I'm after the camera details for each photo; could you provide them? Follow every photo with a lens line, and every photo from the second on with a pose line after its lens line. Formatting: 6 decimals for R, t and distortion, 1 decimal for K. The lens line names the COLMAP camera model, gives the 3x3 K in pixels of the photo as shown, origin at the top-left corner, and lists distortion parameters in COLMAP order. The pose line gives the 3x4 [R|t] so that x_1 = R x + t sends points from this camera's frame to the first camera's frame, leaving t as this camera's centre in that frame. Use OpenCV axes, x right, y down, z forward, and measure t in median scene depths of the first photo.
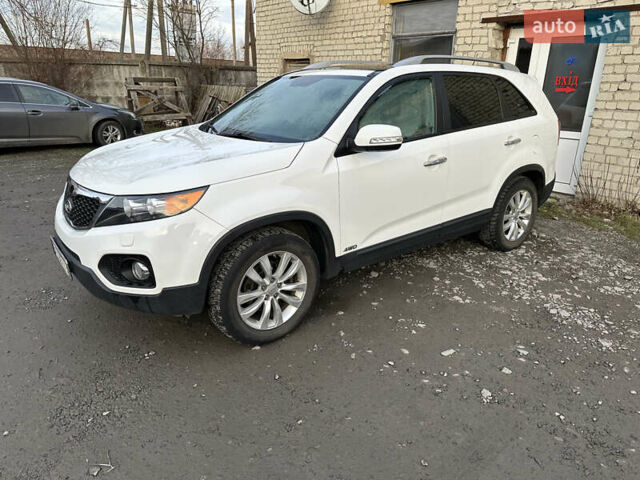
lens RADIAL K [[444.6, 0, 320.0], [0, 444.6, 240.0], [0, 0, 1]] dist [0.107162, -0.135551]
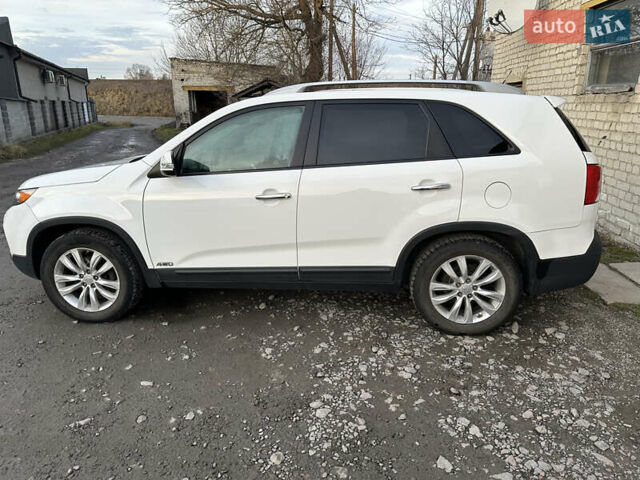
lens RADIAL K [[444.6, 0, 320.0], [0, 444.6, 240.0], [0, 0, 1]] dist [0.107162, -0.135551]
pose [[0.721169, 0.170433, -0.671467, 1.122663], [-0.210053, 0.977431, 0.022492, -0.150189], [0.660146, 0.124823, 0.740693, 0.466965]]
